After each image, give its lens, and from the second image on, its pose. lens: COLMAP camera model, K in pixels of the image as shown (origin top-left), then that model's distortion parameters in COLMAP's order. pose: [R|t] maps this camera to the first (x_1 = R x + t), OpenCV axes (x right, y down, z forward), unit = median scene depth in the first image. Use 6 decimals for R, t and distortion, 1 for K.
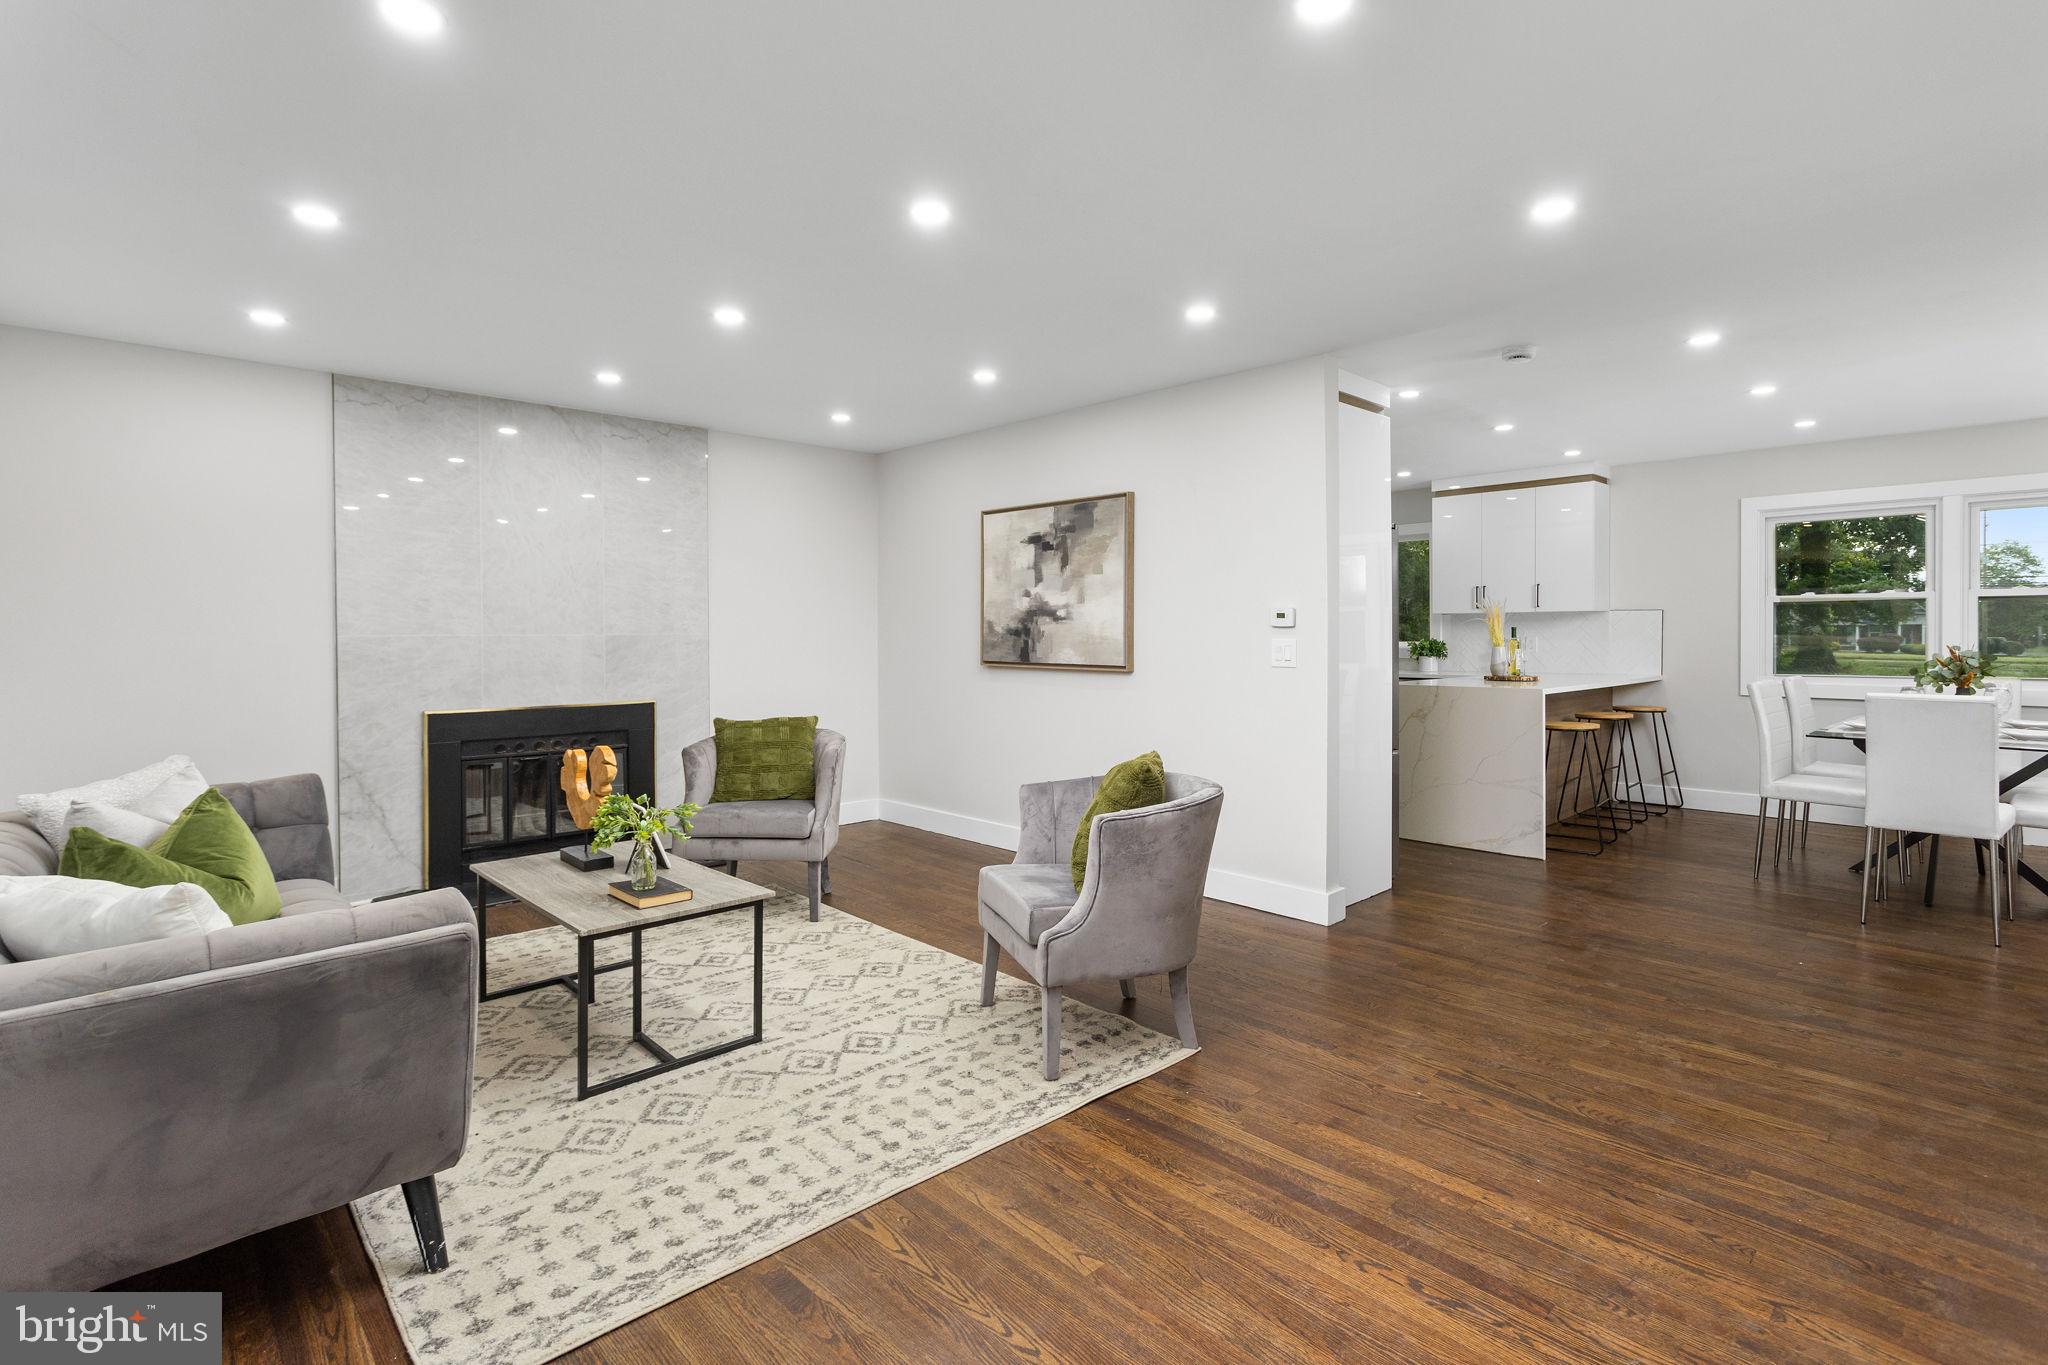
lens RADIAL K [[978.2, 0, 1027.0], [0, 978.2, 615.4], [0, 0, 1]] dist [-0.007057, -0.000933]
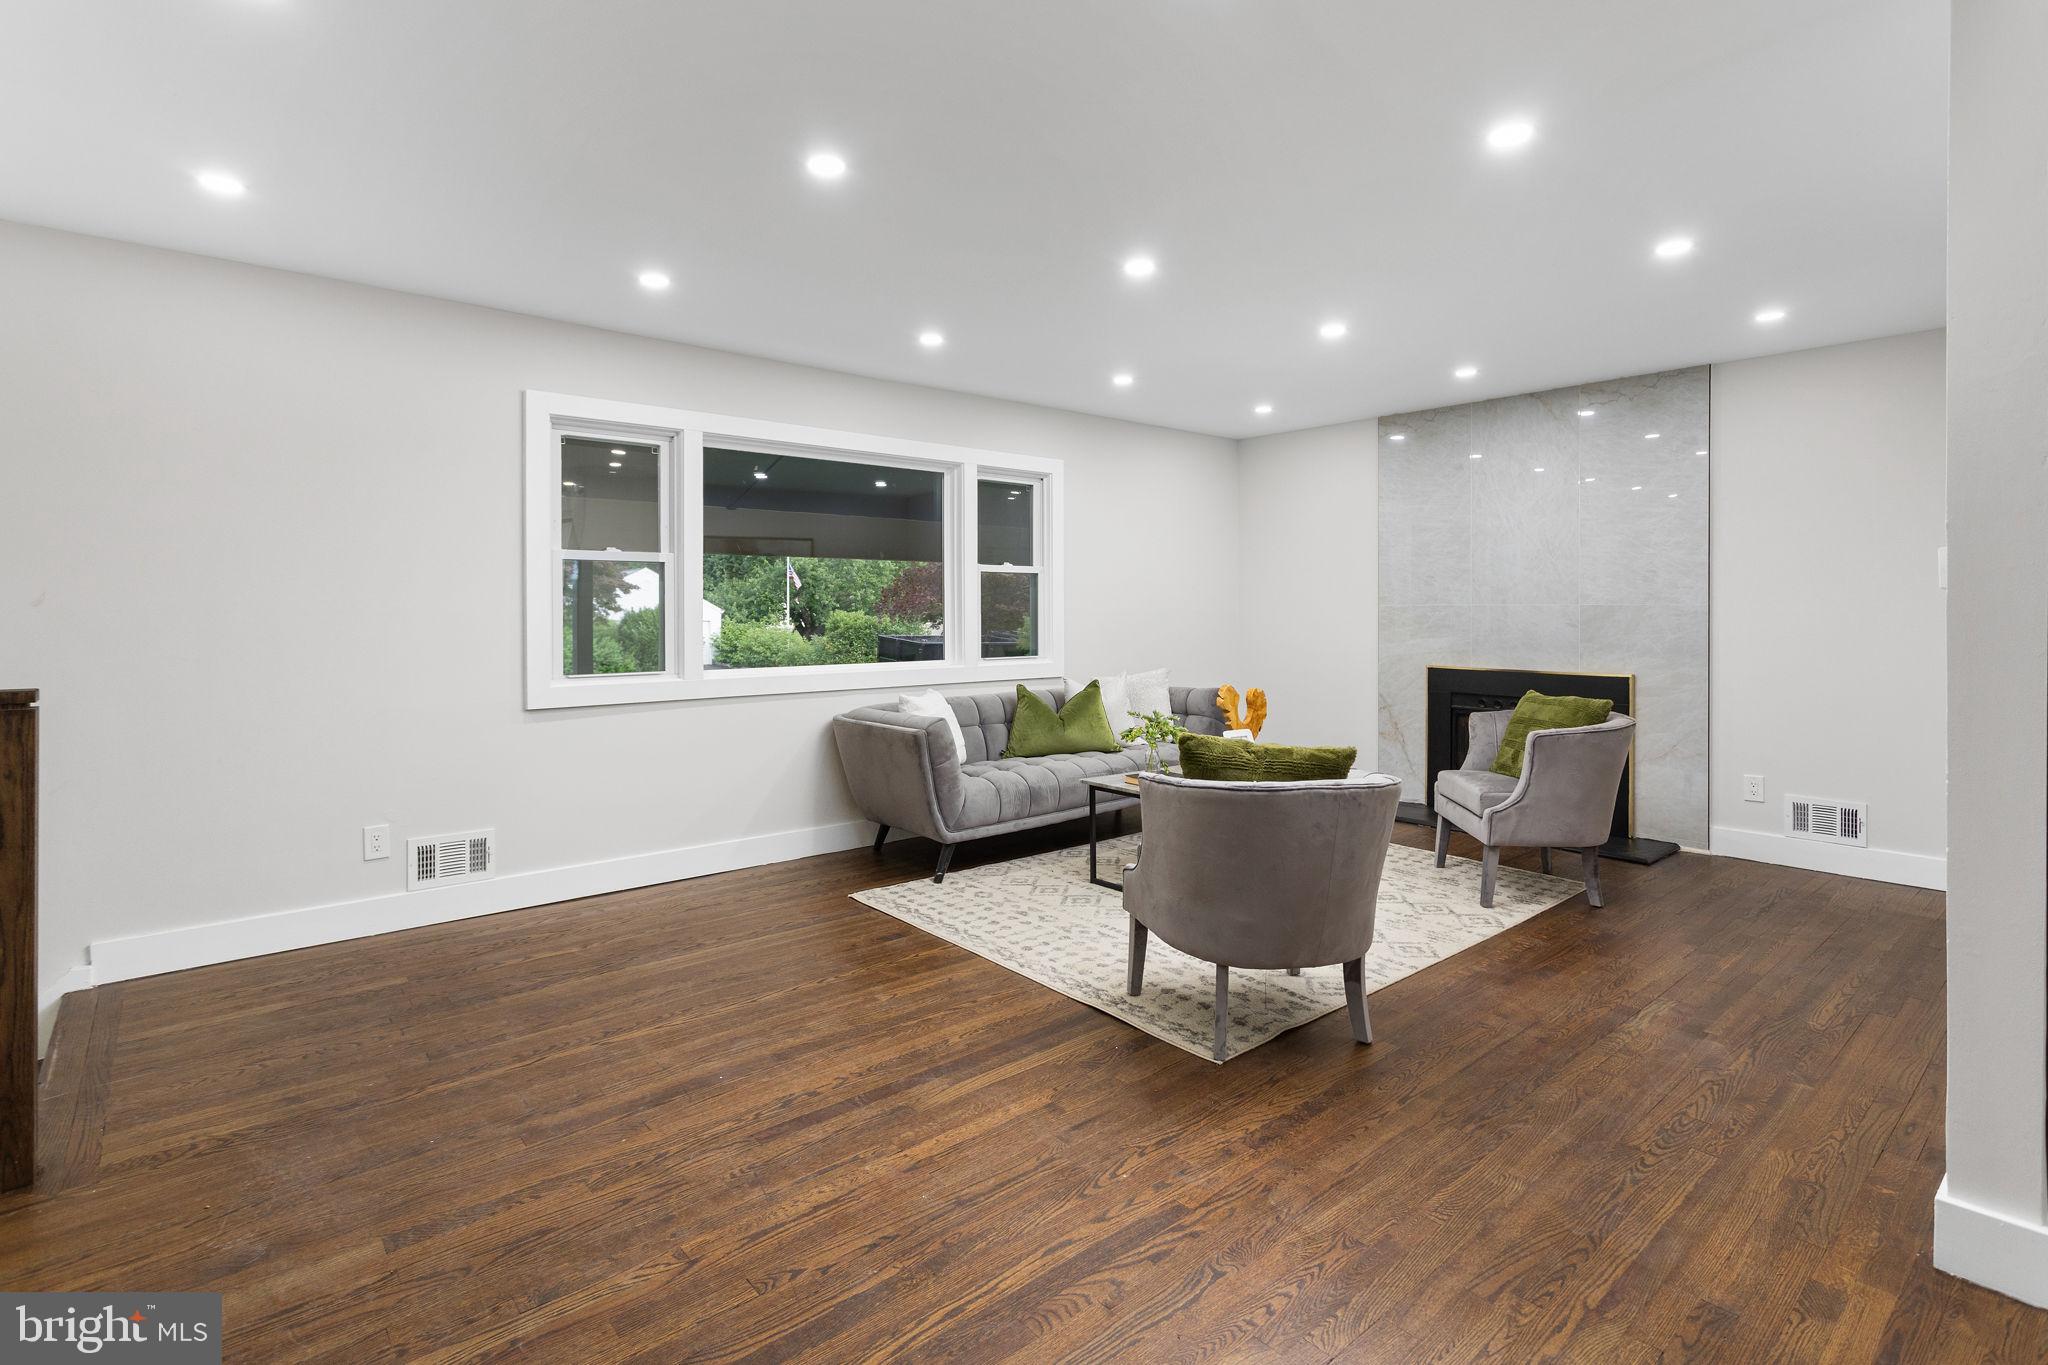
lens RADIAL K [[978.2, 0, 1027.0], [0, 978.2, 615.4], [0, 0, 1]] dist [-0.007057, -0.000933]
pose [[-0.046652, 0.016920, -0.998768, 1.417928], [0.018891, 0.999693, 0.016054, 0.006575], [0.998733, -0.018118, -0.046957, 1.127093]]
